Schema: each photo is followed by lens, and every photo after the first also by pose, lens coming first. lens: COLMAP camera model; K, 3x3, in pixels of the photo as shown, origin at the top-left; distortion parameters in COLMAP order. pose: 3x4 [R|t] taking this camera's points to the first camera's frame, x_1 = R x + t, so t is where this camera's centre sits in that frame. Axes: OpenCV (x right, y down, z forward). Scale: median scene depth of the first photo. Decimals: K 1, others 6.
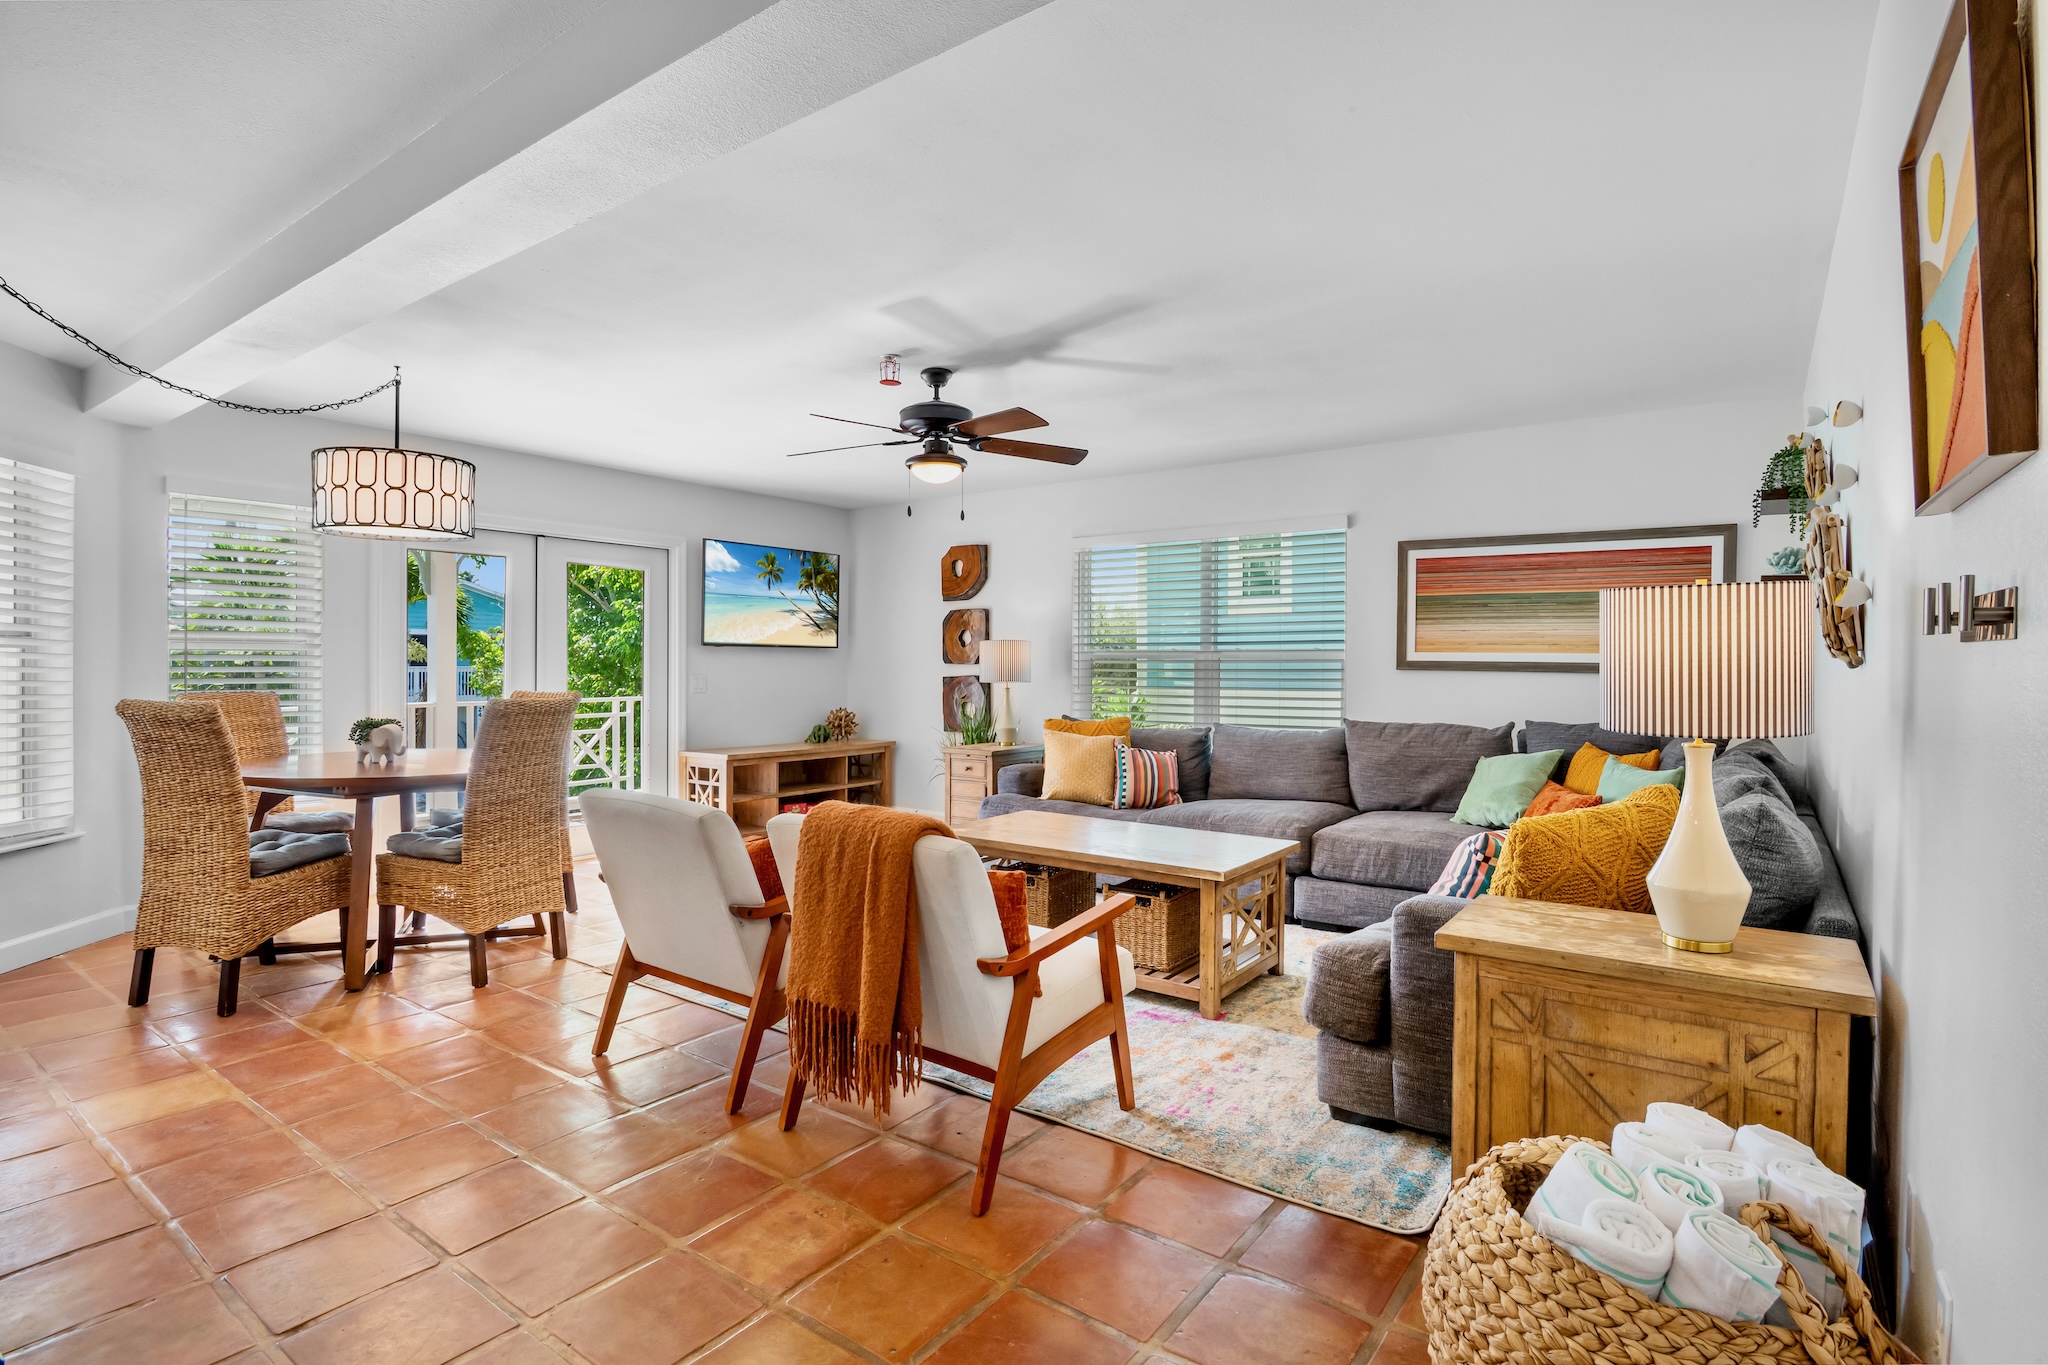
lens RADIAL K [[1007.6, 0, 1023.3], [0, 1007.6, 668.6], [0, 0, 1]] dist [-0.020913, 0.000697]
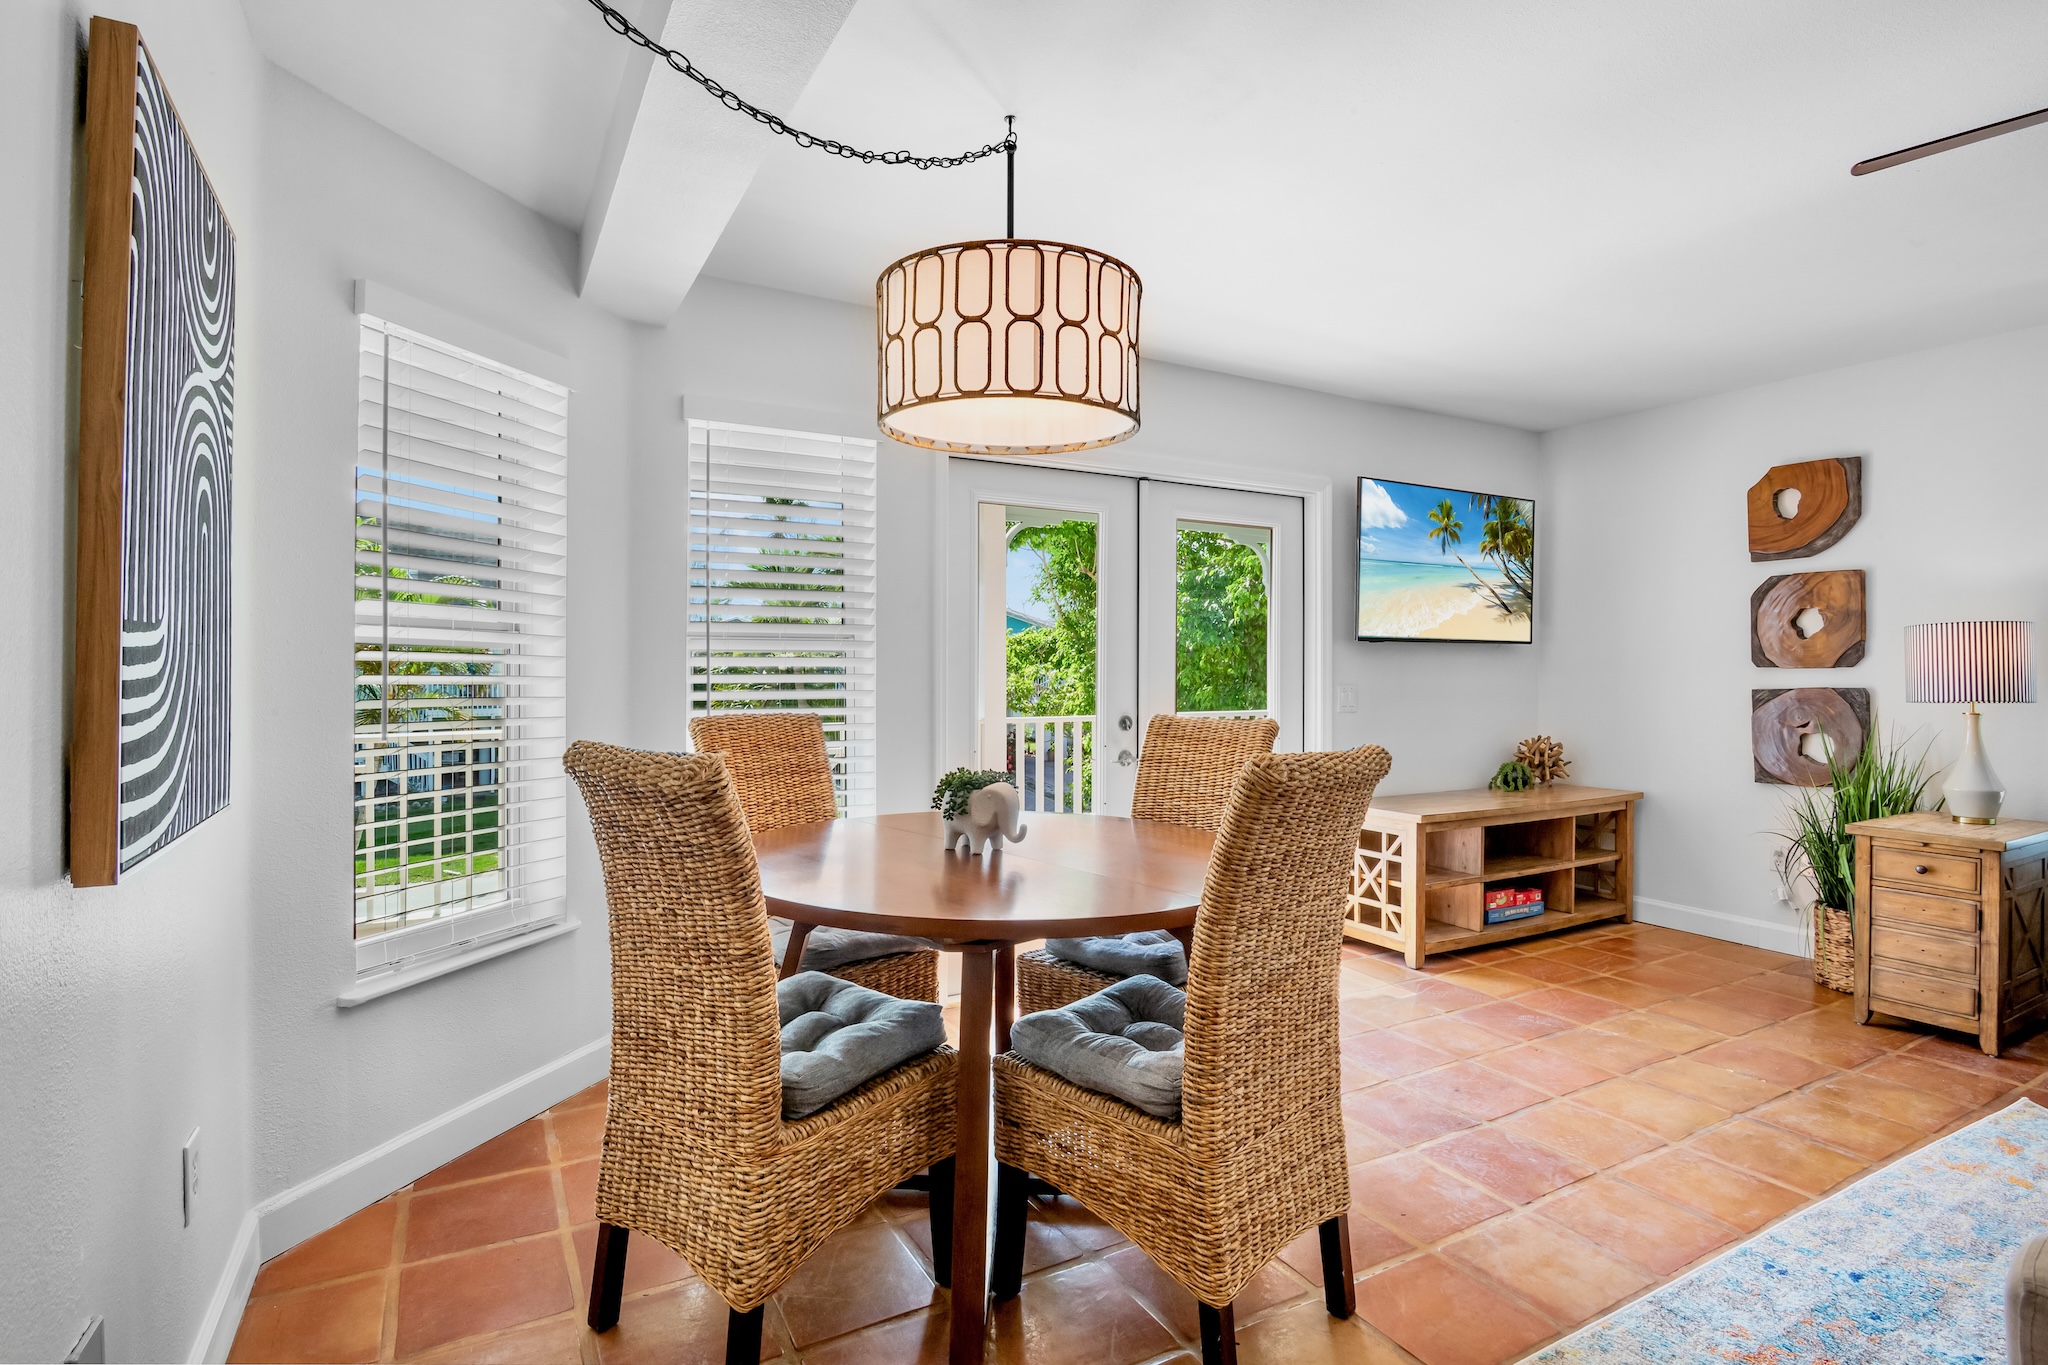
lens RADIAL K [[1007.6, 0, 1022.8], [0, 1007.6, 673.1], [0, 0, 1]] dist [-0.020913, 0.000697]
pose [[0.906719, 0.000683, -0.421736, -0.240122], [-0.000005, 0.999999, 0.001608, -0.002628], [0.421736, -0.001456, 0.906717, 0.313349]]
